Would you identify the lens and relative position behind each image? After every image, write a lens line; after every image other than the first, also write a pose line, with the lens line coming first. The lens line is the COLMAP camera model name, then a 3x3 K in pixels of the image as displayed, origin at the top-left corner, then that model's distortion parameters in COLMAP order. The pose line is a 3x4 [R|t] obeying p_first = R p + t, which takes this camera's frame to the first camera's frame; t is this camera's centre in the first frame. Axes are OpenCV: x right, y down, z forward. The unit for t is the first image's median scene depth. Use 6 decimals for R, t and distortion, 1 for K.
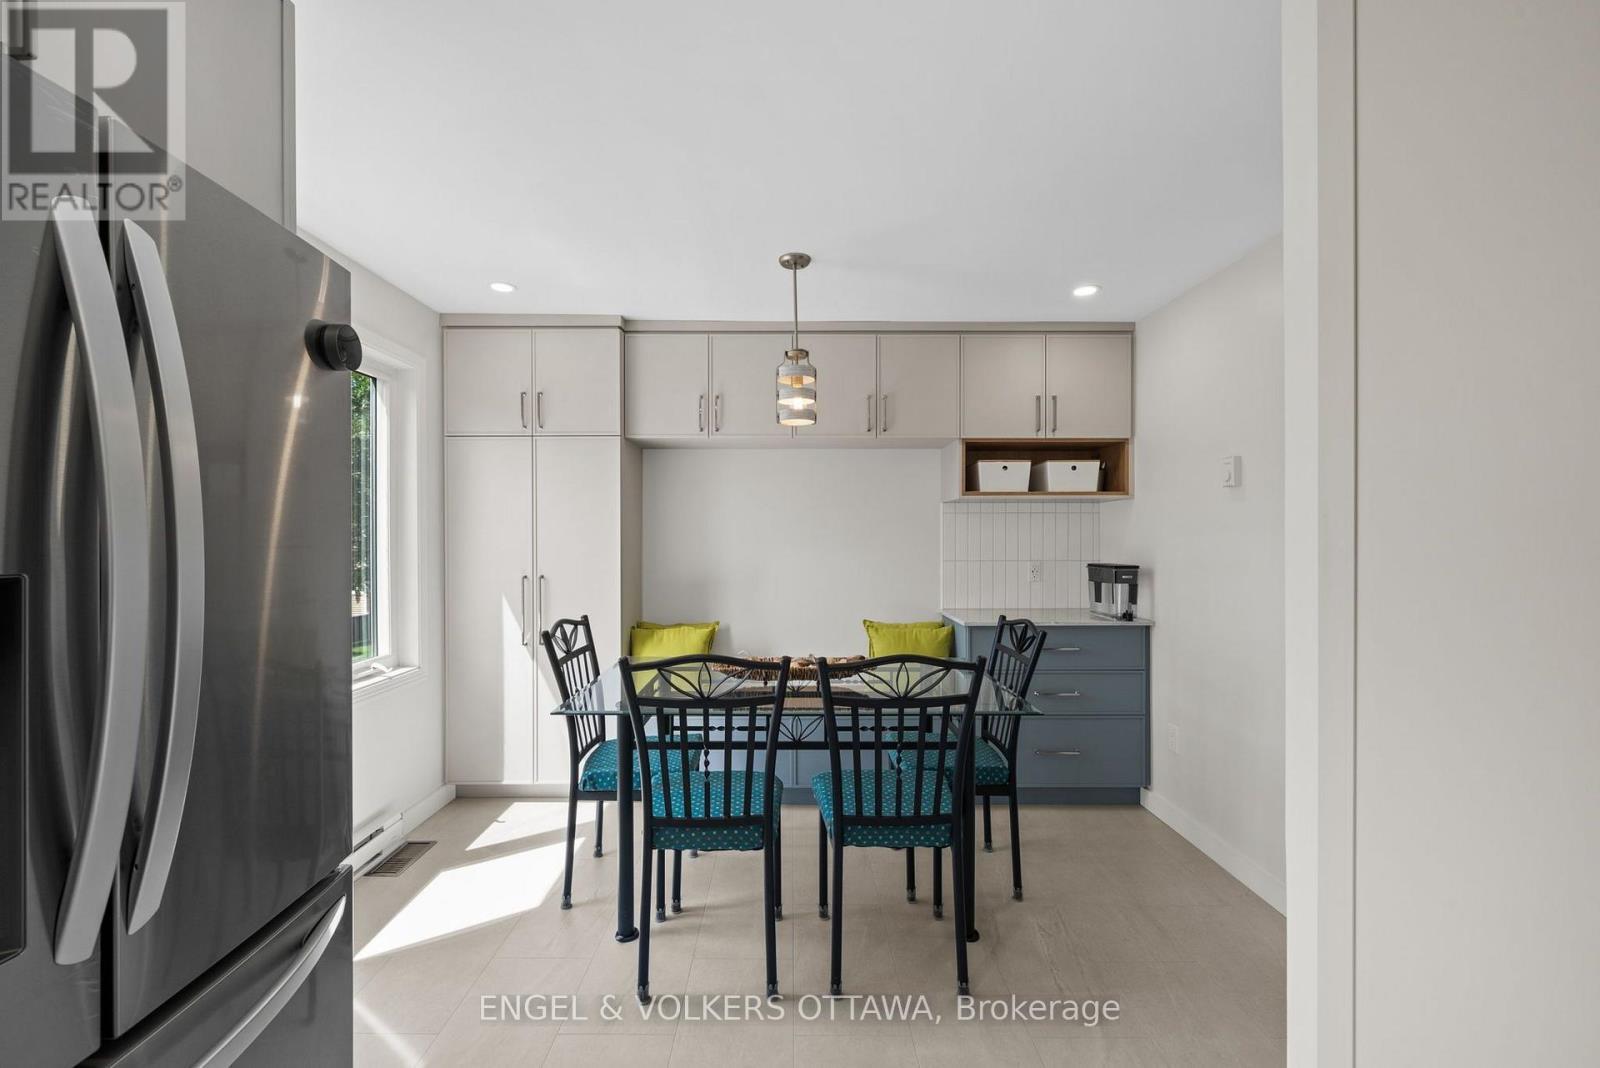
lens RADIAL K [[647.4, 0, 800.0], [0, 647.4, 534.0], [0, 0, 1]] dist [0.001550, 0.000031]
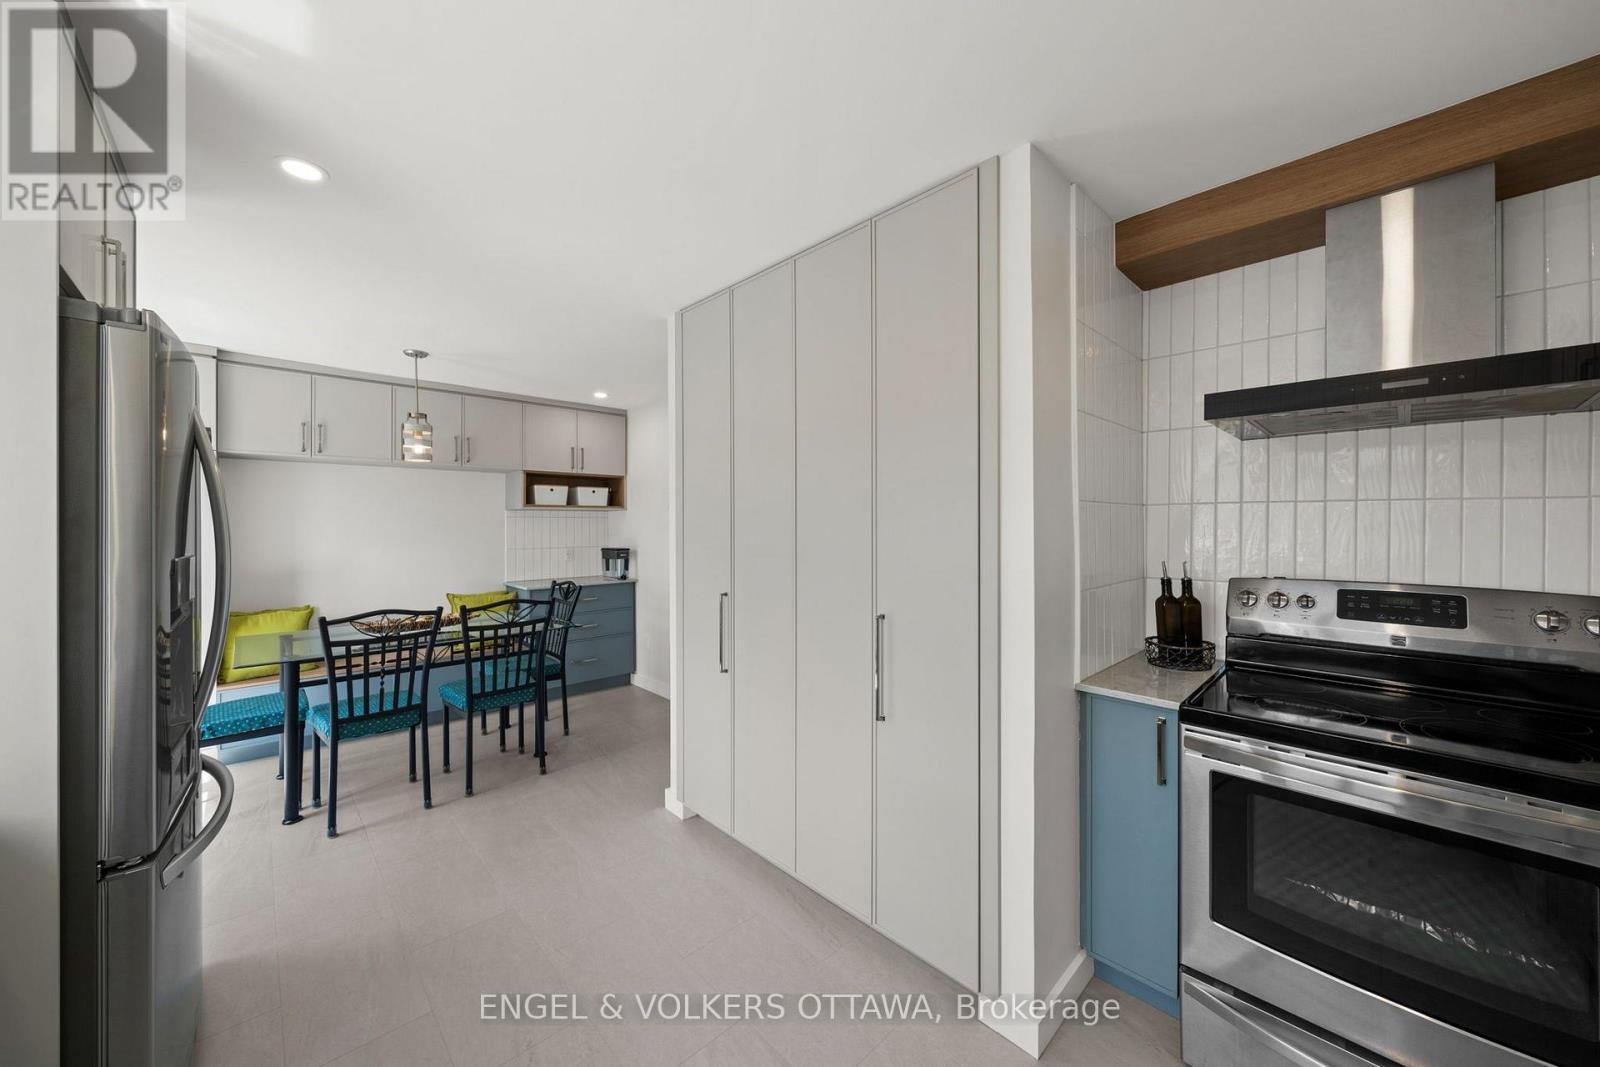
lens RADIAL K [[602.4, 0, 794.8], [0, 602.4, 527.8], [0, 0, 1]] dist [-0.000838, -0.000166]
pose [[0.741445, -0.007306, 0.670973, -0.247098], [0.000807, 0.999950, 0.009997, -0.024421], [-0.671013, -0.006871, 0.741414, -0.525867]]
